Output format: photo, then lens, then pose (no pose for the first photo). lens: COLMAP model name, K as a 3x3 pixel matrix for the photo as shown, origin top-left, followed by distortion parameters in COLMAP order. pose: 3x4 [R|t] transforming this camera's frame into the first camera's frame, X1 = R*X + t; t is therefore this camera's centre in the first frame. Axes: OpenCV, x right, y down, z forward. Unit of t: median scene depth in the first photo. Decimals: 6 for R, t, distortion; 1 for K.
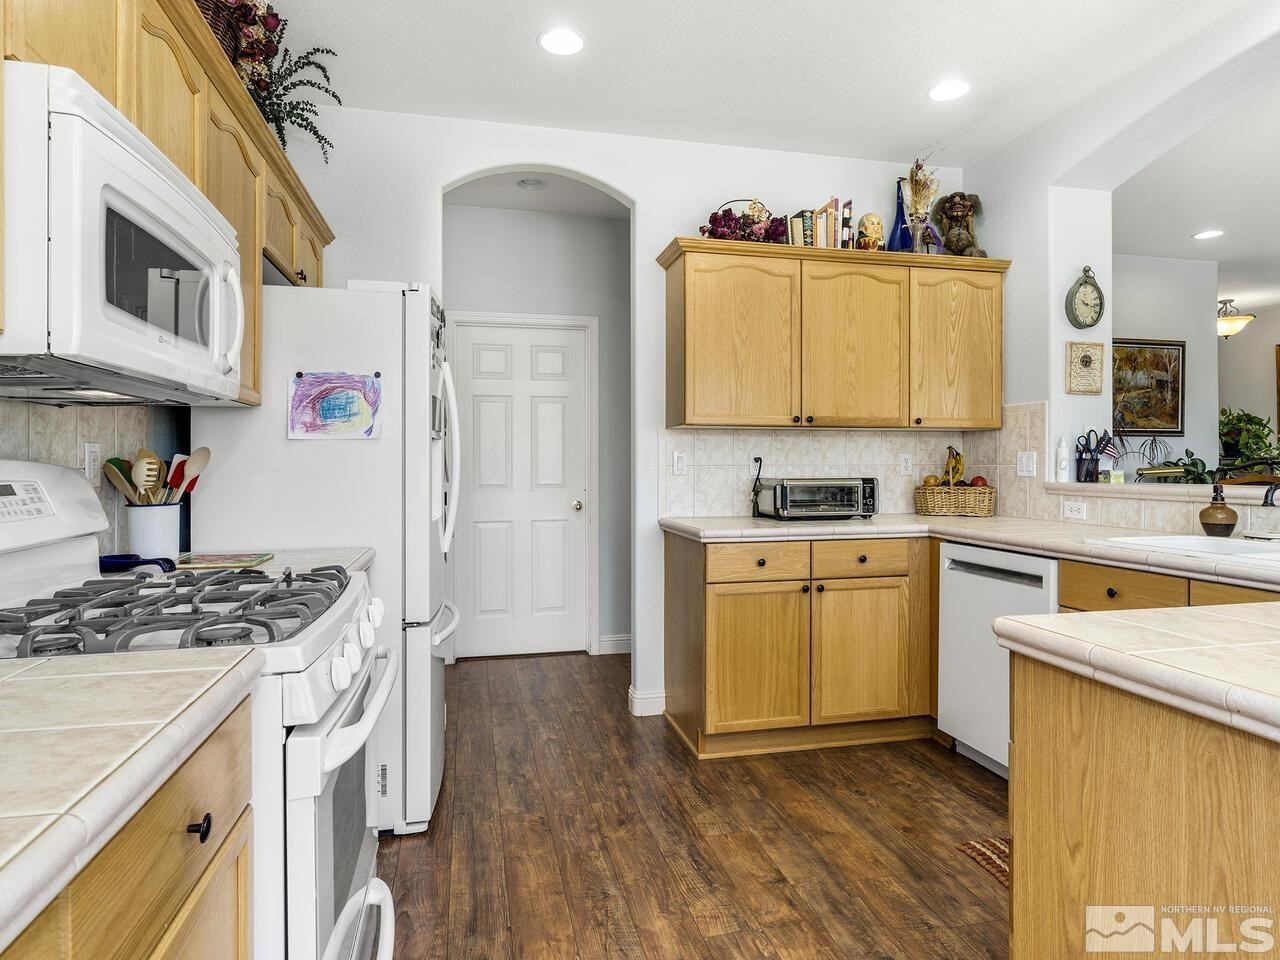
lens RADIAL K [[750.9, 0, 641.1], [0, 750.9, 471.6], [0, 0, 1]] dist [-0.005464, 0.003408]
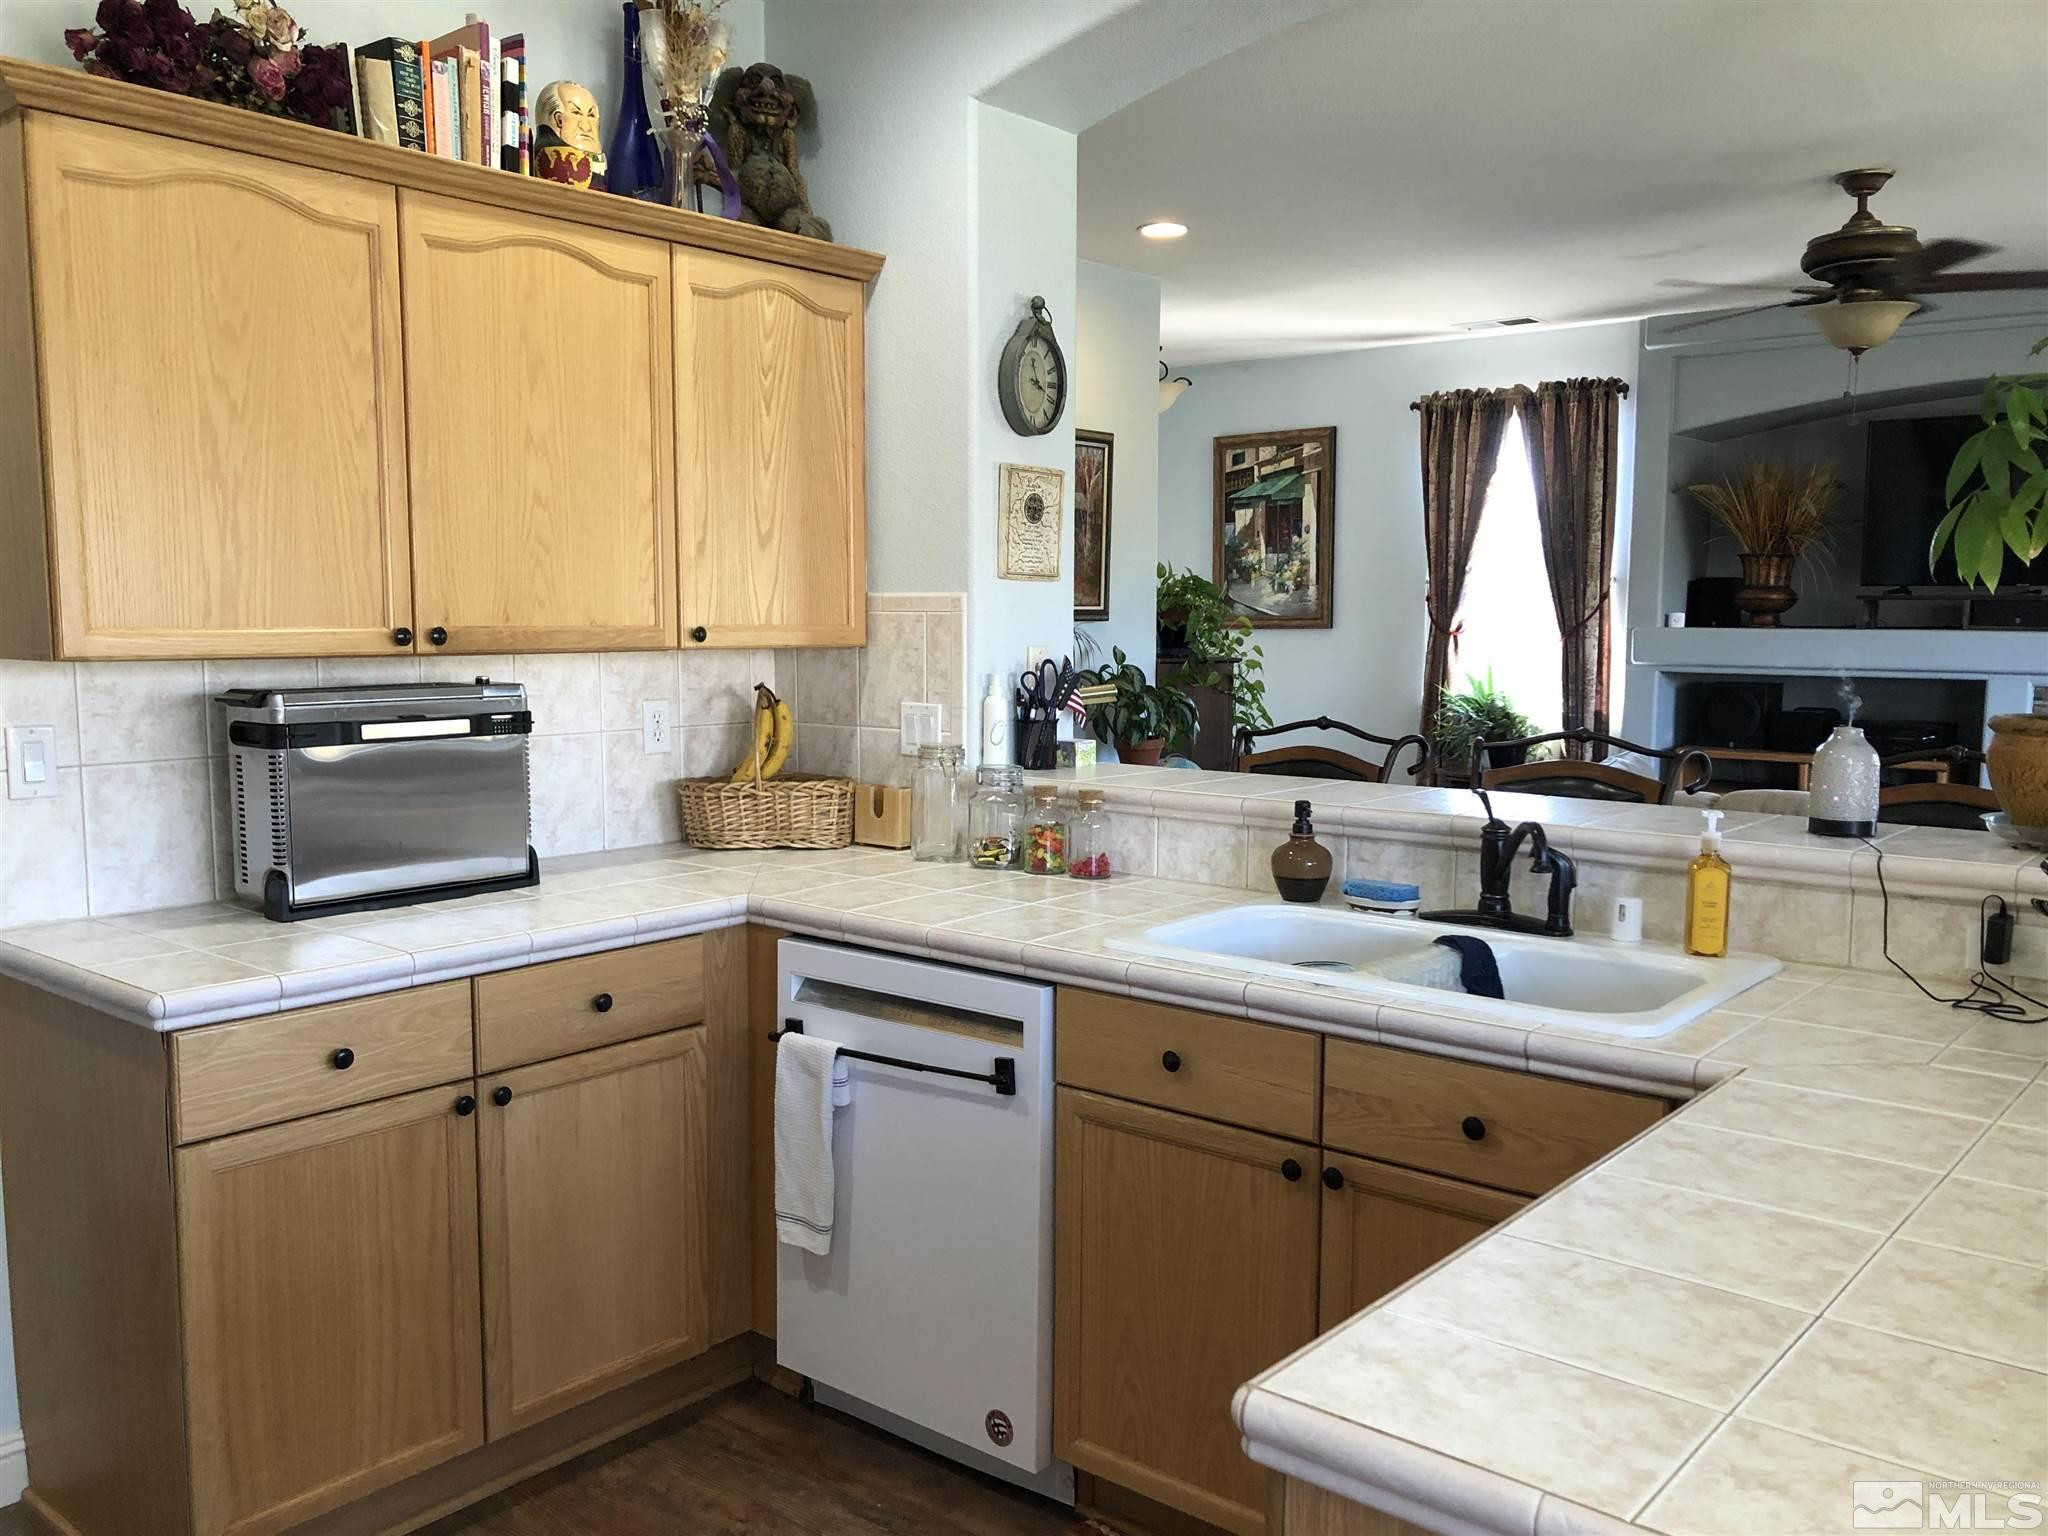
lens RADIAL K [[1686.8, 0, 1023.6], [0, 1686.8, 817.5], [0, 0, 1]] dist [0.060477, -0.070393]
pose [[0.803991, -0.066700, 0.590889, -0.044541], [-0.000365, 0.993634, 0.112658, -0.074696], [-0.594642, -0.090792, 0.798848, 0.147855]]
